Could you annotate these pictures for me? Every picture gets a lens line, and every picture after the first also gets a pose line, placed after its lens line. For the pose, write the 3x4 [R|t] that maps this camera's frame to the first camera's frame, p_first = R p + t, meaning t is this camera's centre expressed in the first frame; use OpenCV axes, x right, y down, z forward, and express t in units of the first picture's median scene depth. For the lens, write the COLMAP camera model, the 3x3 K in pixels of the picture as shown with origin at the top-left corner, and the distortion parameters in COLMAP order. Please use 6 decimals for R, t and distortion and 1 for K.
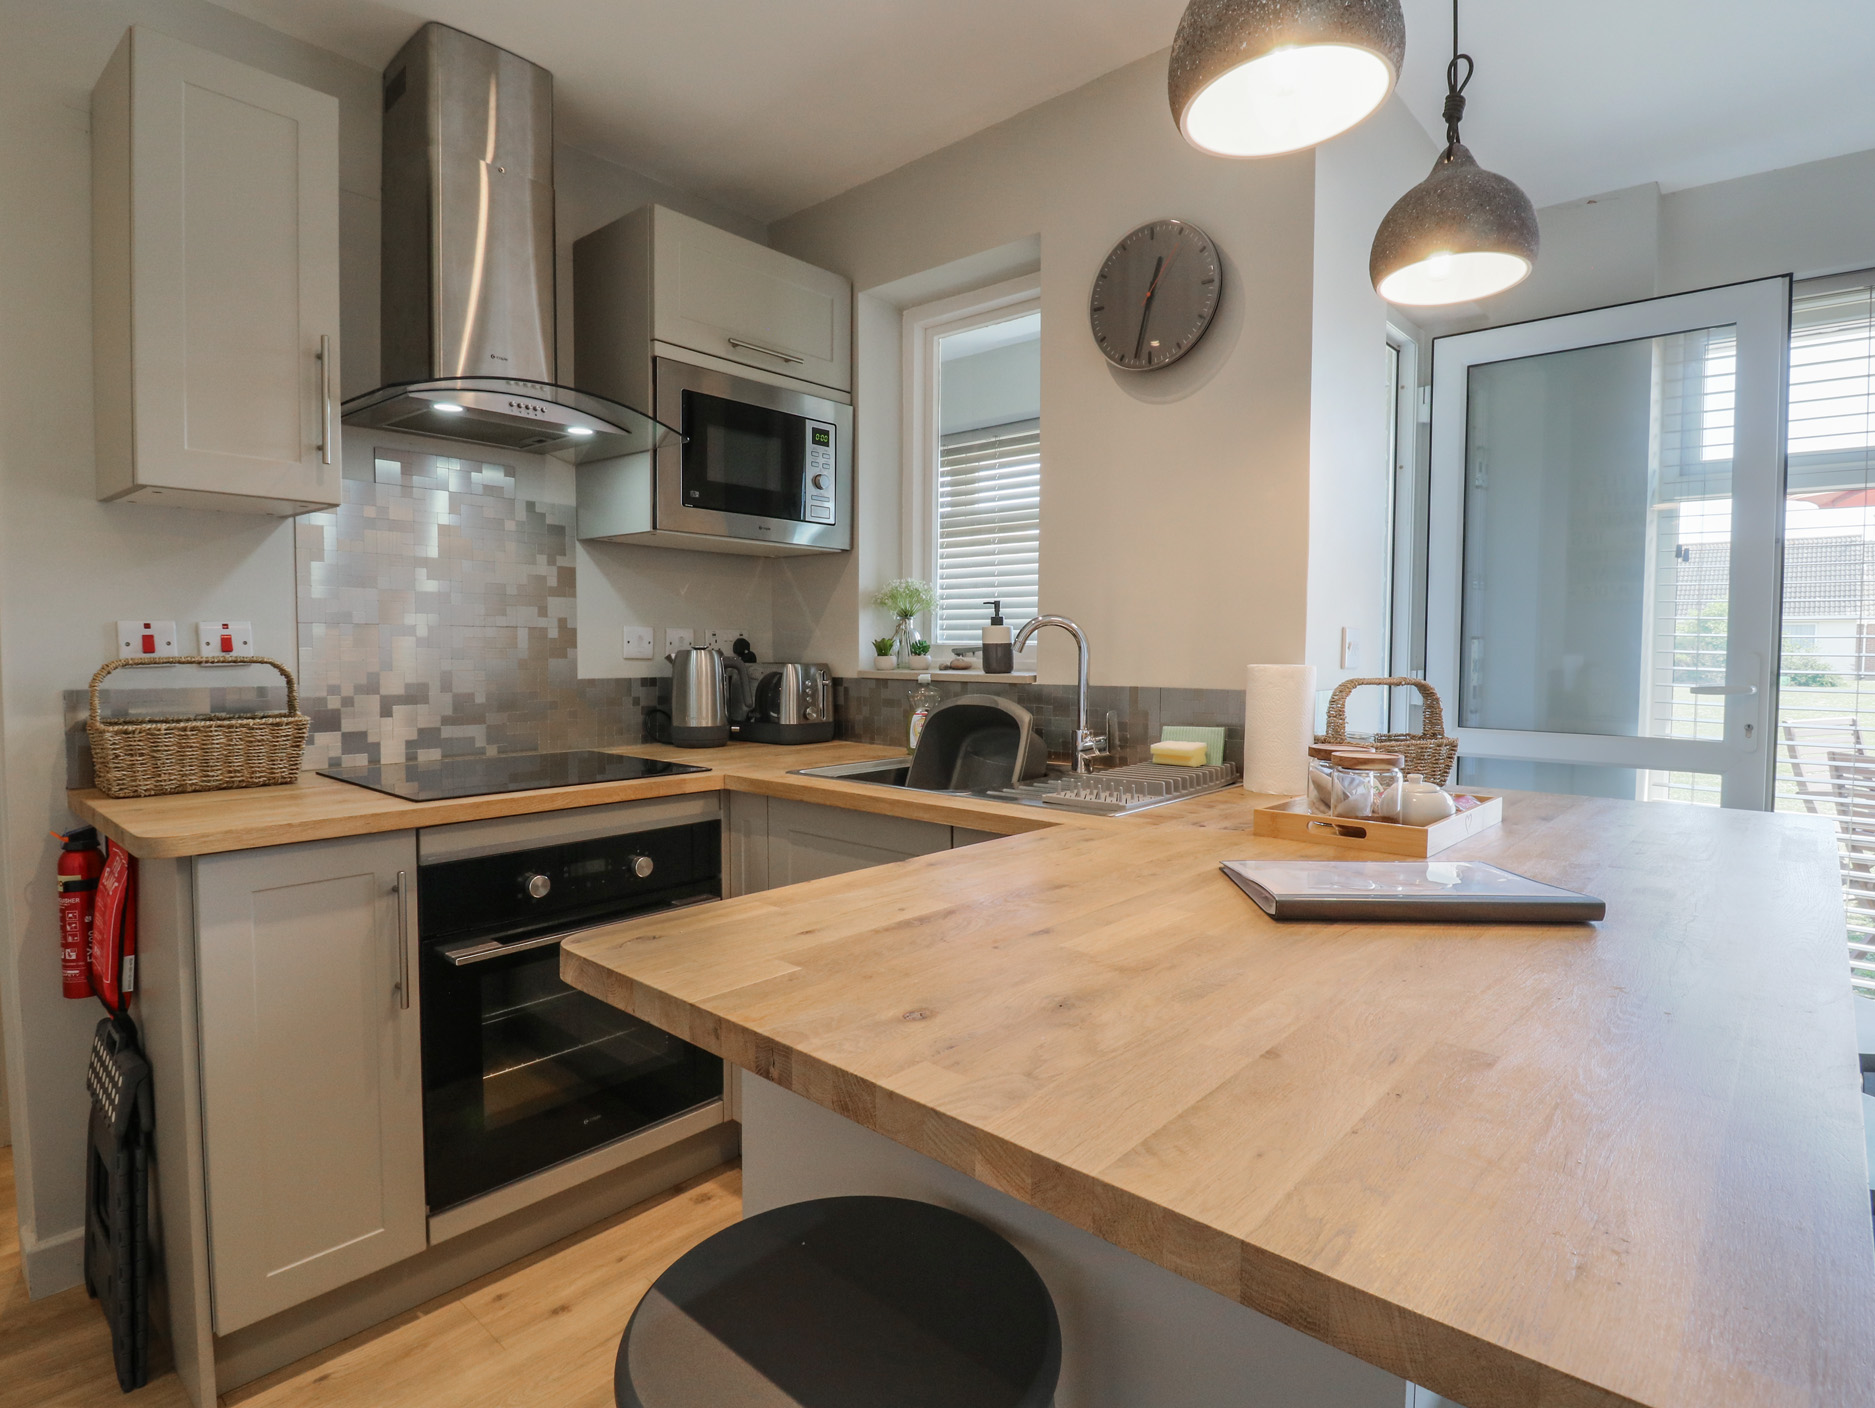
lens RADIAL K [[1005.4, 0, 937.5], [0, 1005.4, 704.0], [0, 0, 1]] dist [-0.011407, -0.000597]
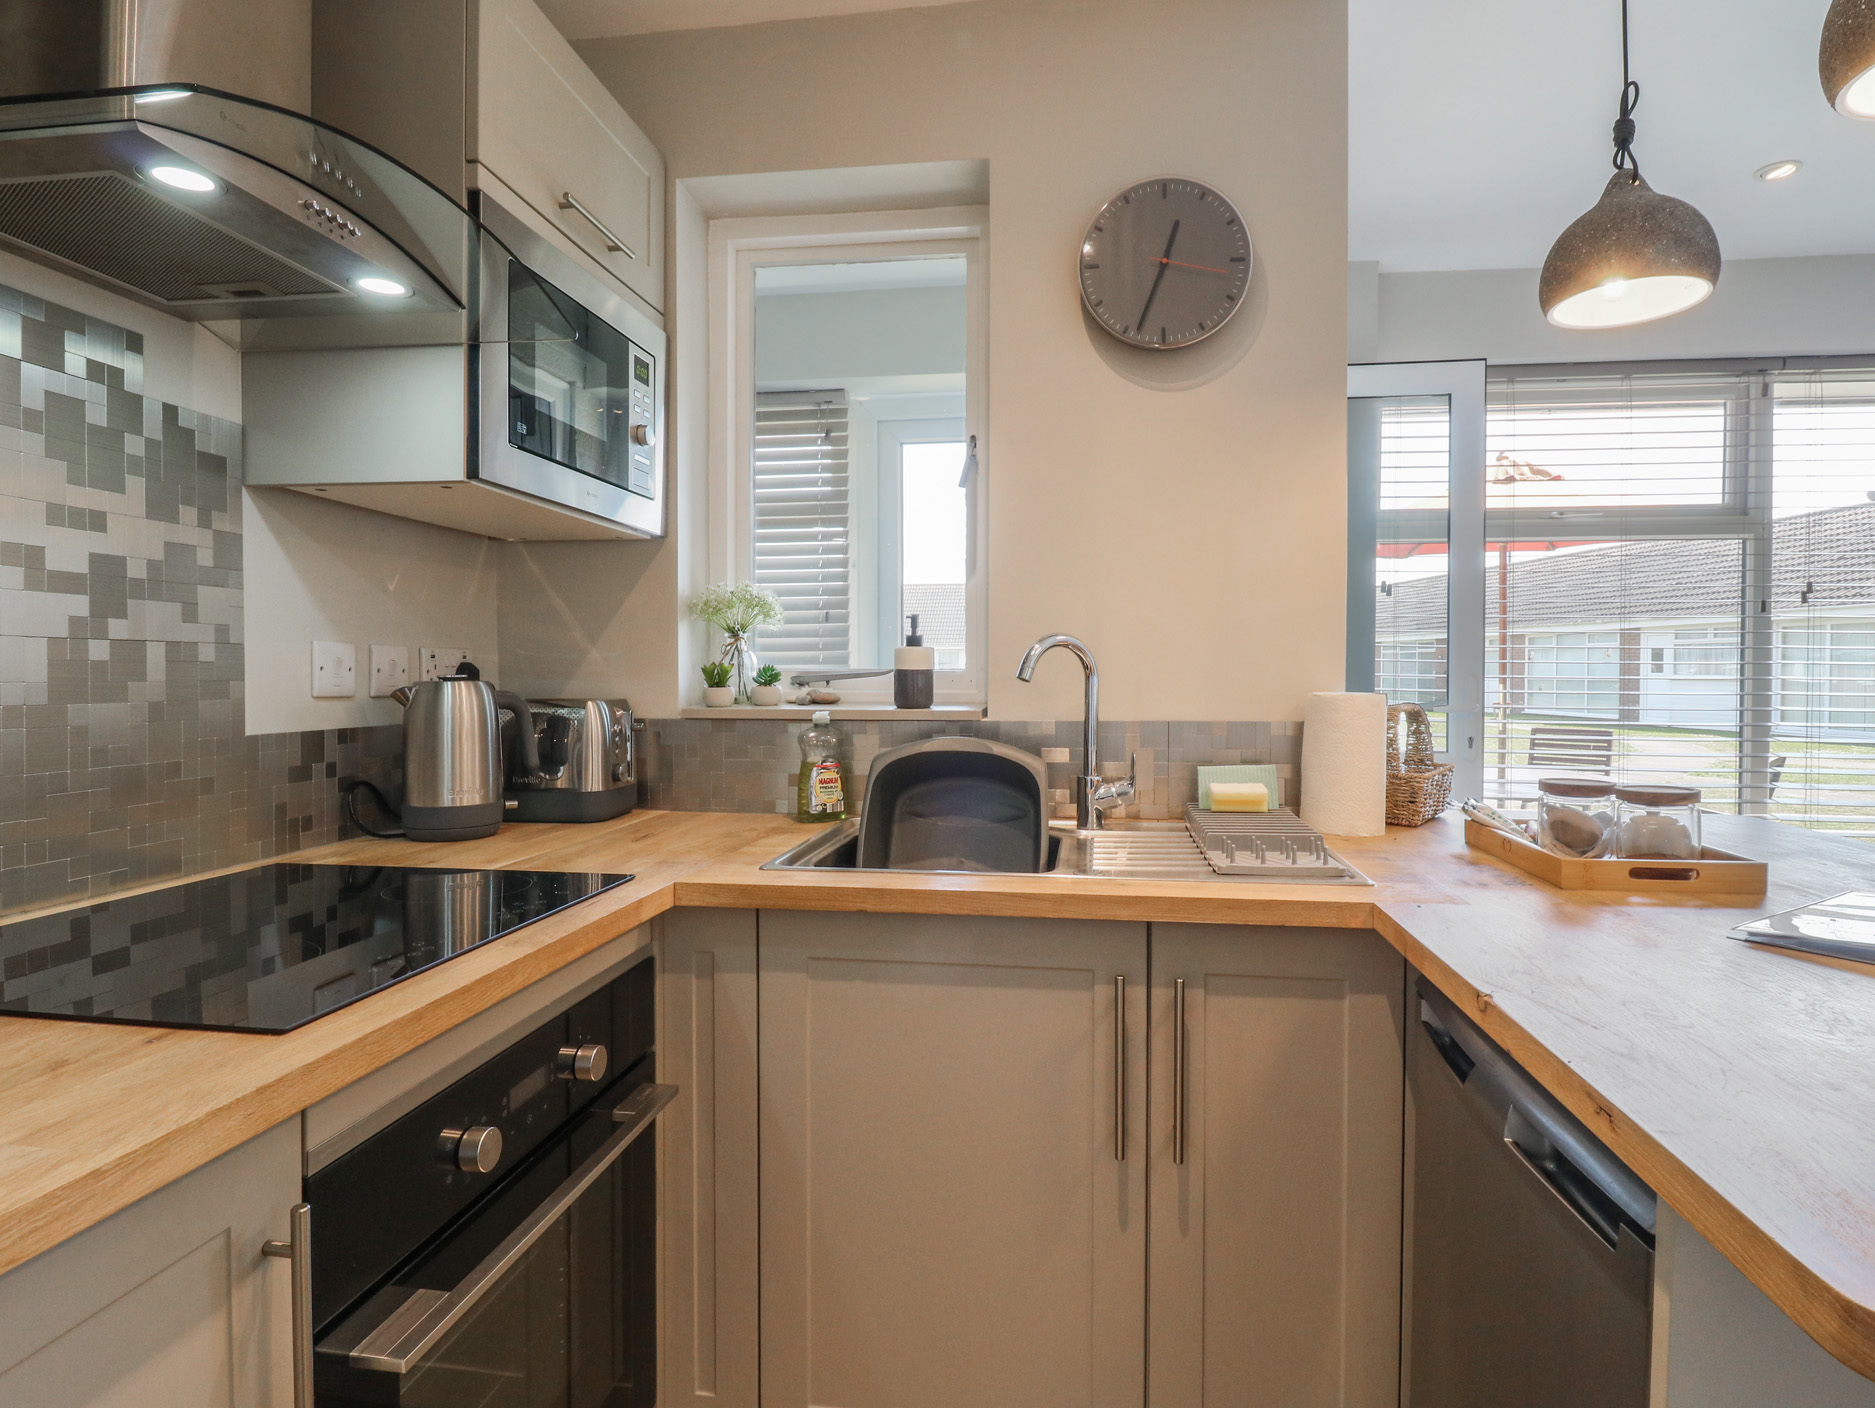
lens RADIAL K [[1050.3, 0, 941.7], [0, 1050.3, 697.6], [0, 0, 1]] dist [0.005846, -0.016800]
pose [[0.827583, -0.017946, 0.561057, -0.369756], [0.034080, 0.999251, -0.018308, -0.022484], [-0.560308, 0.034272, 0.827575, 0.308917]]
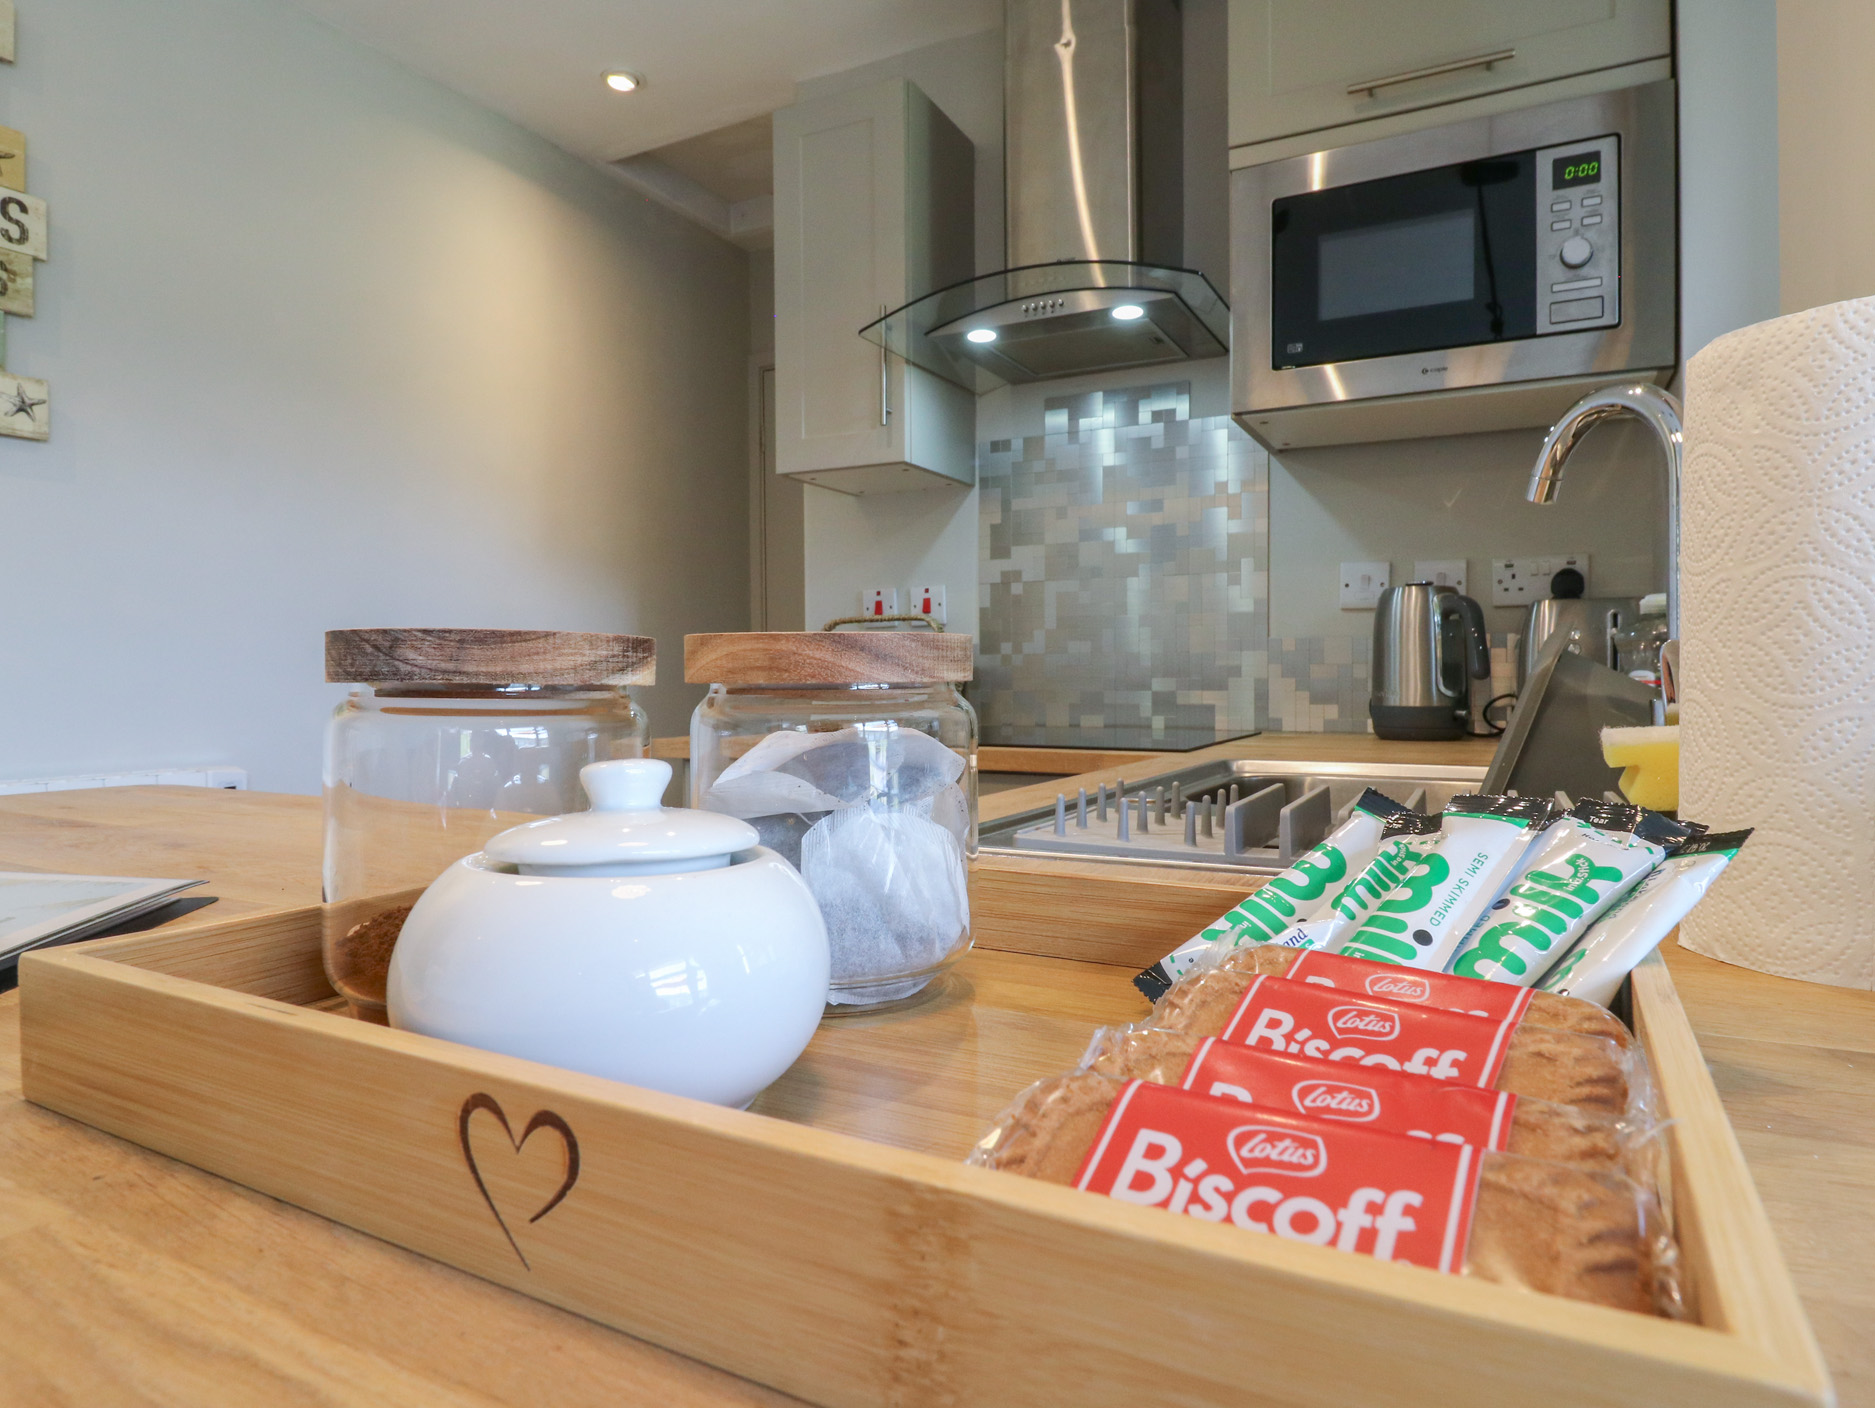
lens RADIAL K [[1050.3, 0, 941.7], [0, 1050.3, 697.6], [0, 0, 1]] dist [0.005846, -0.016800]
pose [[0.255780, 0.016919, -0.966587, 0.354976], [-0.049614, 0.998759, 0.004353, 0.030032], [0.965461, 0.046843, 0.256302, 0.567677]]
